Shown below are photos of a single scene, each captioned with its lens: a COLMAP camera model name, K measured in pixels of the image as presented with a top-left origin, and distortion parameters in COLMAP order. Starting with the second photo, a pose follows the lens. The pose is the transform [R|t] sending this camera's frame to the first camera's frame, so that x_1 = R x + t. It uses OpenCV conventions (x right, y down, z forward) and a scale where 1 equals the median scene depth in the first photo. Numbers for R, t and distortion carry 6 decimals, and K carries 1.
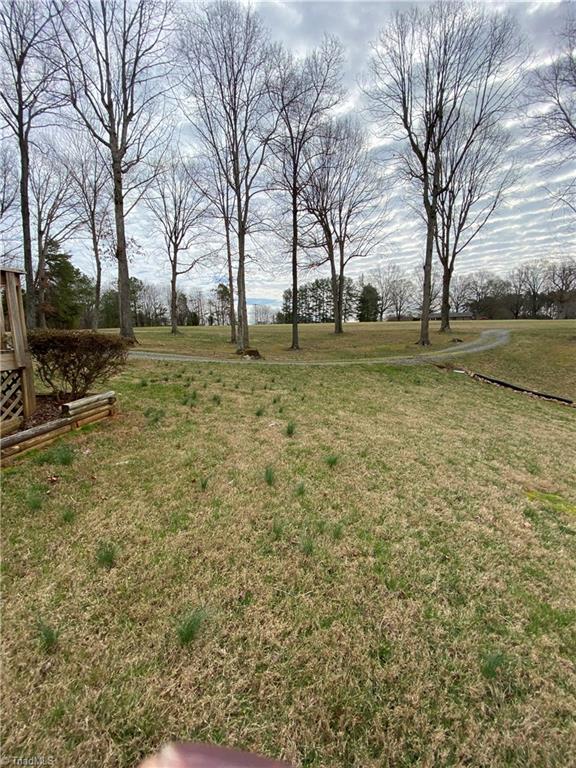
lens RADIAL K [[309.9, 0, 290.0], [0, 309.9, 380.4], [0, 0, 1]] dist [0.015490, -0.013020]
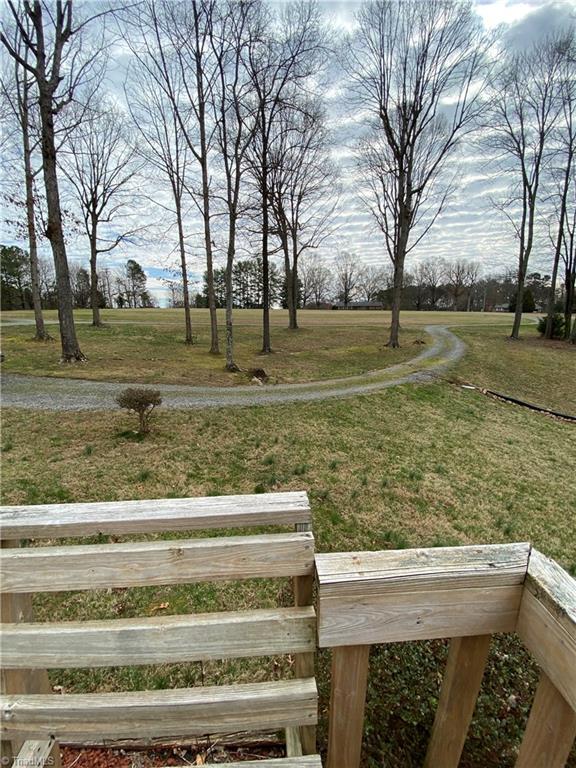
lens RADIAL K [[309.9, 0, 287.7], [0, 309.9, 381.8], [0, 0, 1]] dist [0.015490, -0.013020]
pose [[0.967764, -0.032687, 0.249727, -0.098649], [0.018379, 0.998064, 0.059414, -0.043893], [-0.251186, -0.052910, 0.966492, 0.073435]]
